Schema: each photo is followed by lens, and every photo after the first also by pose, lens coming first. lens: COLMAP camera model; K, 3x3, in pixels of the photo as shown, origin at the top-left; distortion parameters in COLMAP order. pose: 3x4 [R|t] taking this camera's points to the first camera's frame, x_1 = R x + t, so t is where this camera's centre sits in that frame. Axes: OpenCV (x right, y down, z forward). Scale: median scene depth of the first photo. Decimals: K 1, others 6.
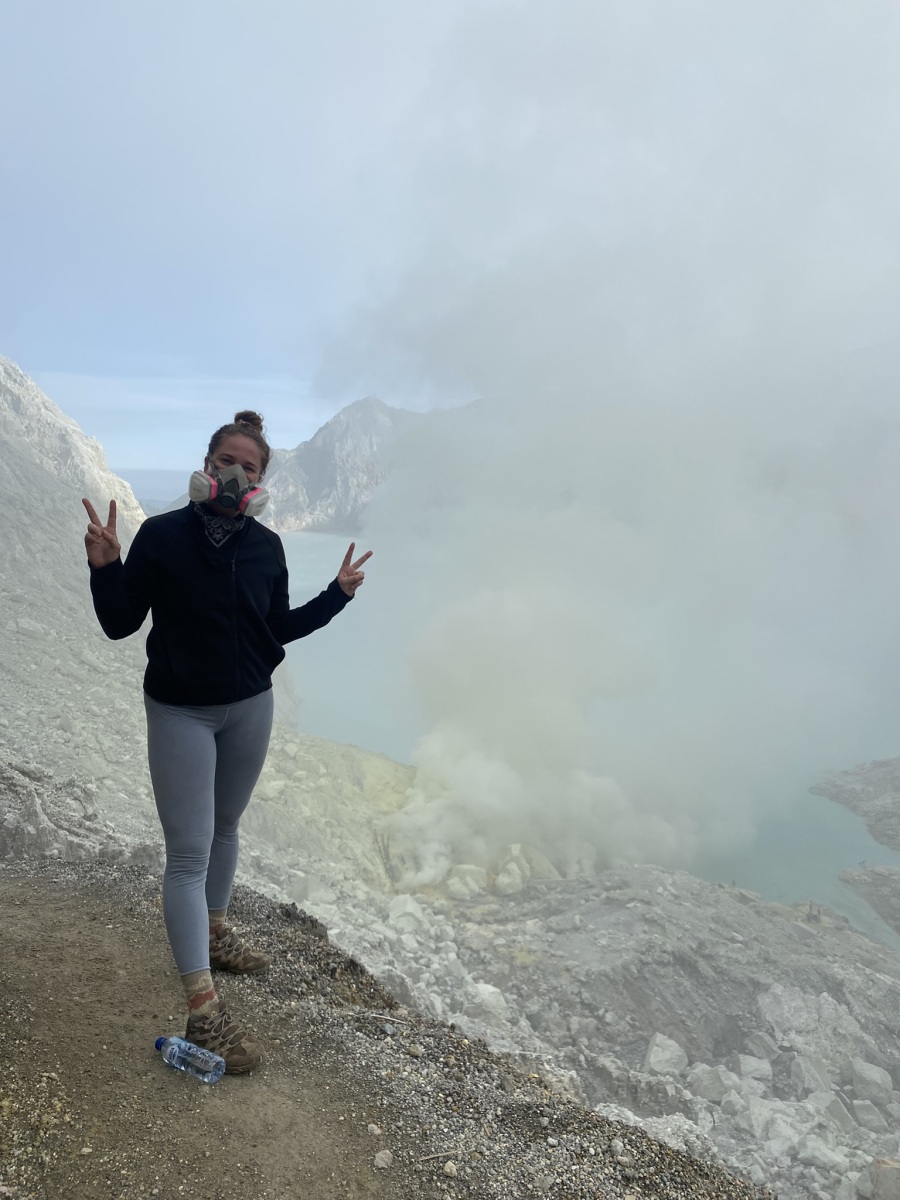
lens RADIAL K [[903.1, 0, 471.6], [0, 903.1, 621.2], [0, 0, 1]] dist [0.041785, -0.036291]
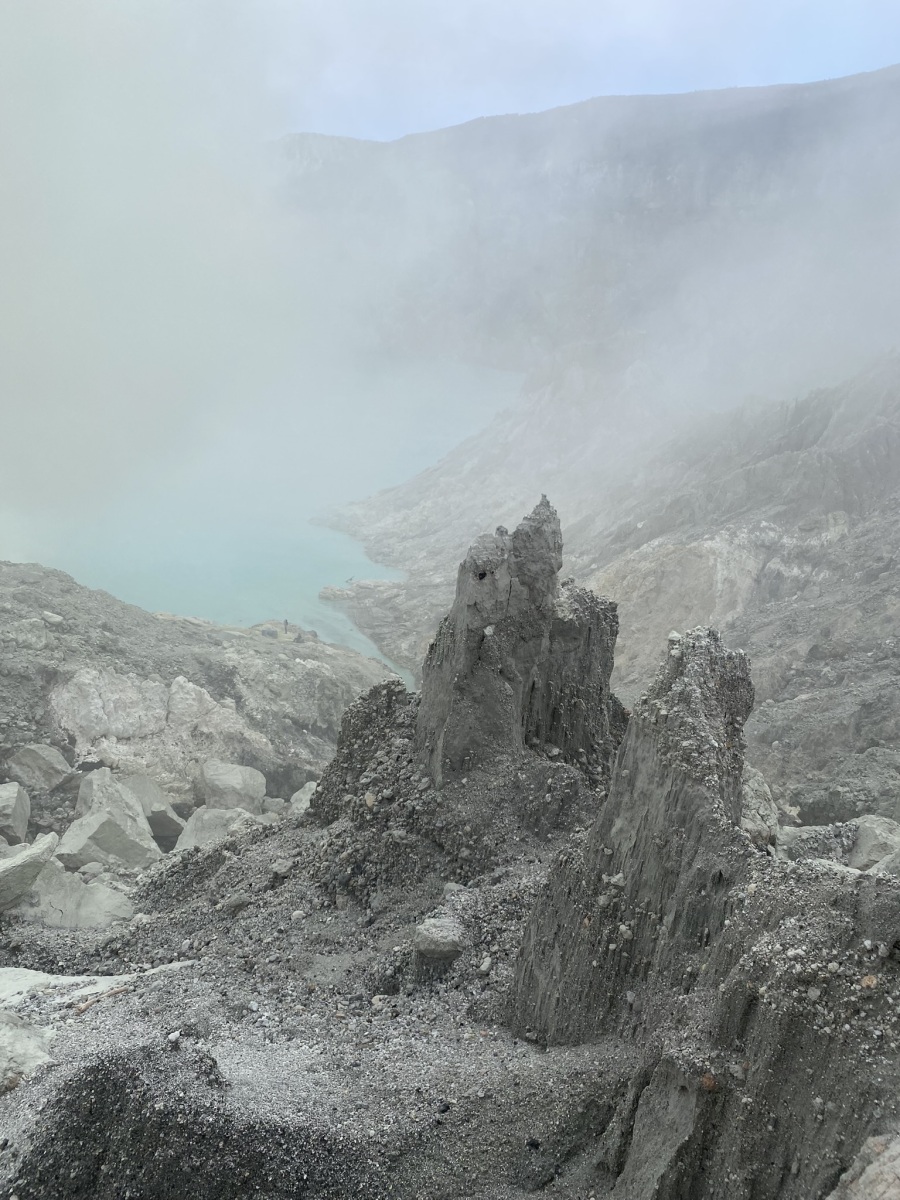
lens RADIAL K [[903.1, 0, 450.2], [0, 903.1, 572.8], [0, 0, 1]] dist [0.041785, -0.036291]
pose [[0.908577, -0.079559, 0.410072, 0.306925], [0.021611, 0.989333, 0.144059, 0.252022], [-0.417159, -0.122027, 0.900604, 0.371469]]
